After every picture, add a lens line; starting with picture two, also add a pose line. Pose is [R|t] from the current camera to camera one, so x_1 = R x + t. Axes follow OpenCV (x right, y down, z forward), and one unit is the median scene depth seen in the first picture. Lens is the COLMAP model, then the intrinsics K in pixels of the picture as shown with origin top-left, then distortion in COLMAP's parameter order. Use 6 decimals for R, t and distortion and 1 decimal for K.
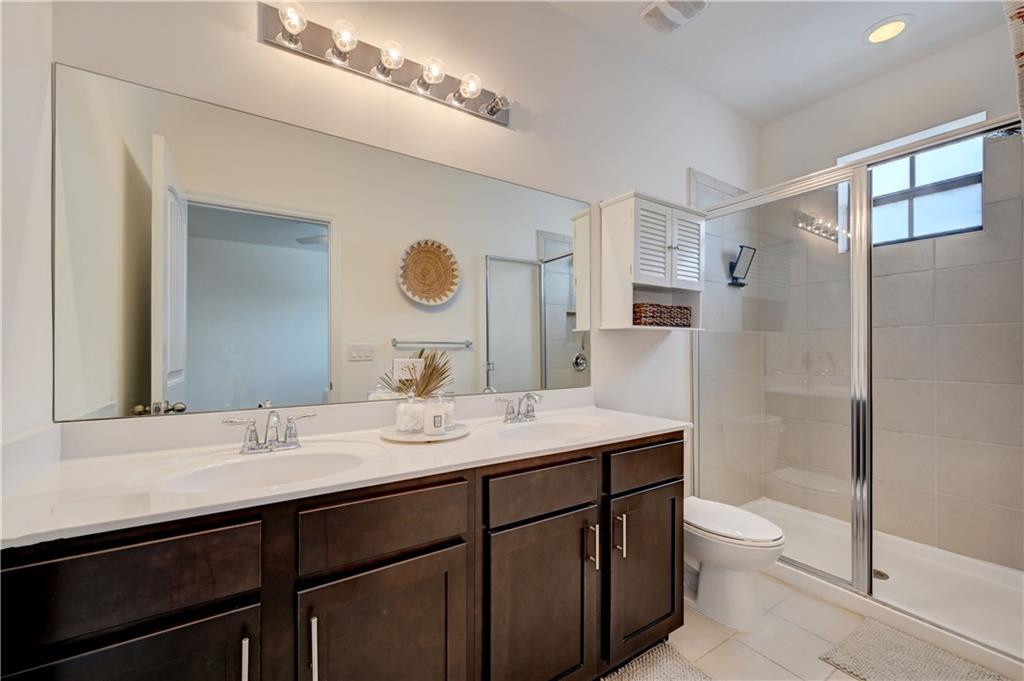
lens RADIAL K [[407.6, 0, 518.0], [0, 407.6, 337.9], [0, 0, 1]] dist [-0.000581, 0.000063]
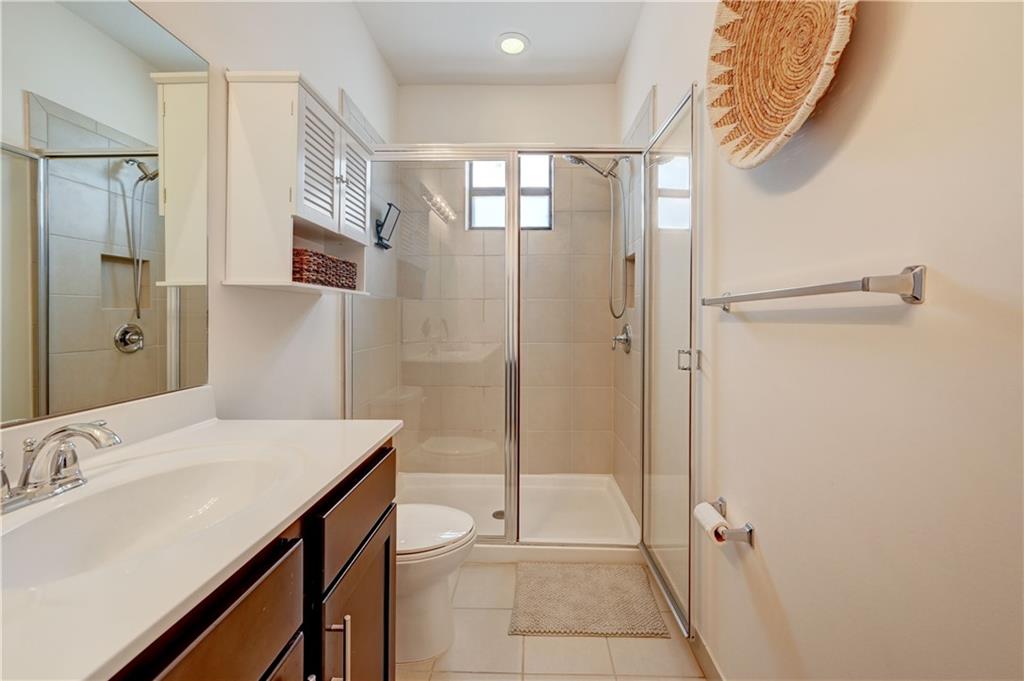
lens RADIAL K [[414.7, 0, 525.0], [0, 414.7, 313.1], [0, 0, 1]] dist [0.000668, 0.000007]
pose [[0.569861, 0.008947, 0.821692, -0.042436], [-0.023831, 0.999700, 0.005642, 0.006135], [-0.821395, -0.022797, 0.569904, 0.280950]]
